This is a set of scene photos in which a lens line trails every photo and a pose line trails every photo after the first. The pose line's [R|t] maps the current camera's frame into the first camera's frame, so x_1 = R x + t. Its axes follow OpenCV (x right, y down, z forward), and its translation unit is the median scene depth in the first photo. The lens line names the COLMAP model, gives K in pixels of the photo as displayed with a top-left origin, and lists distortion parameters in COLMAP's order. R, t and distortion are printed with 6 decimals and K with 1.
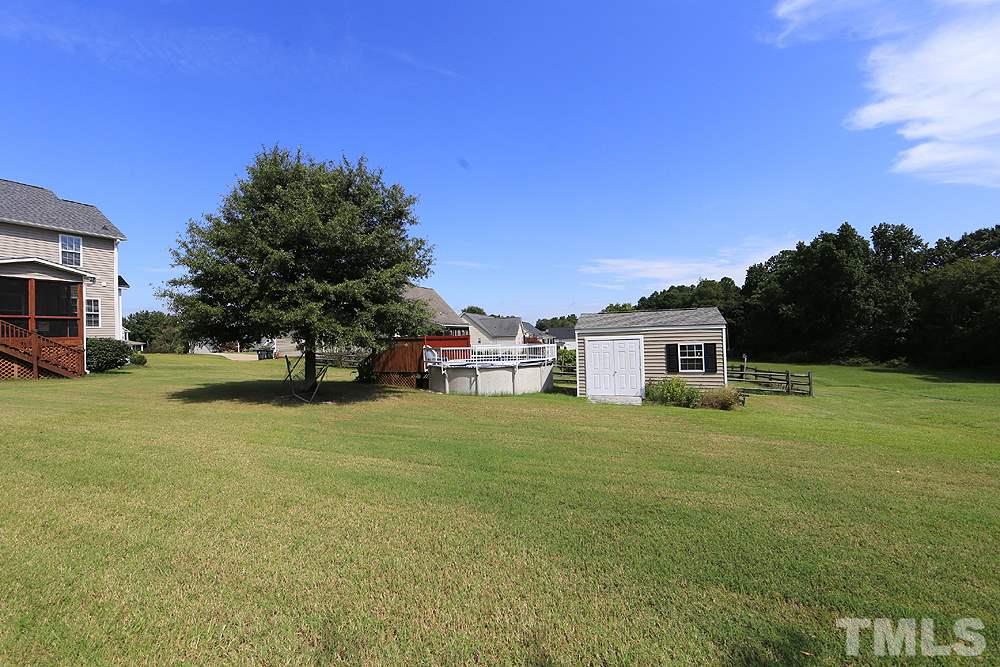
lens RADIAL K [[391.4, 0, 500.0], [0, 391.4, 333.5], [0, 0, 1]] dist [-0.010349, -0.000051]
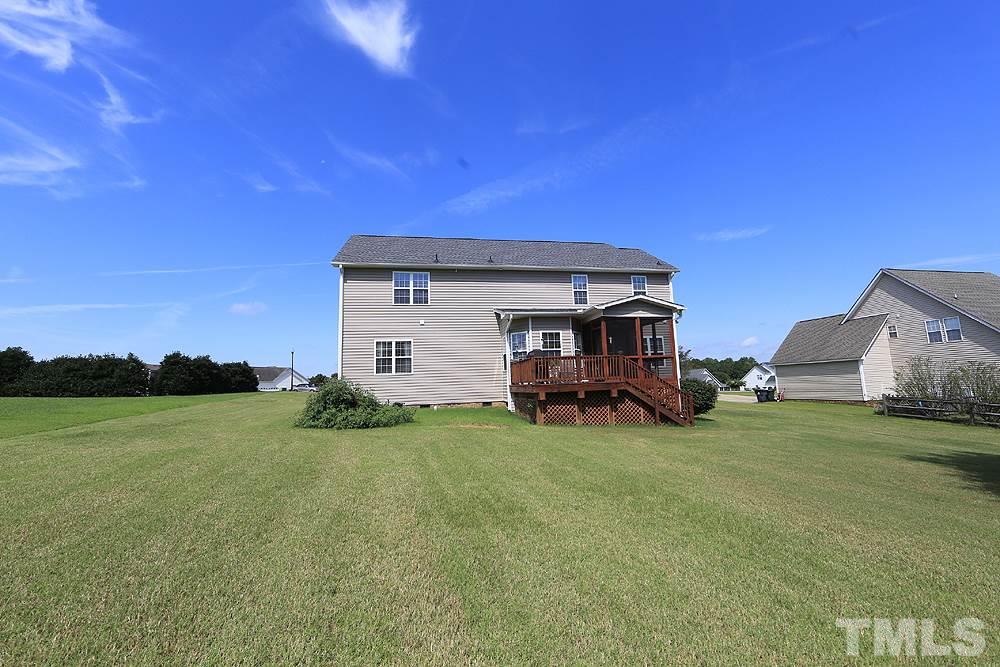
lens RADIAL K [[391.4, 0, 500.0], [0, 391.4, 333.5], [0, 0, 1]] dist [-0.010349, -0.000051]
pose [[0.566841, -0.100033, -0.817731, -0.589074], [0.022109, 0.994090, -0.106281, -0.005048], [0.823530, 0.042165, 0.565703, 0.161458]]
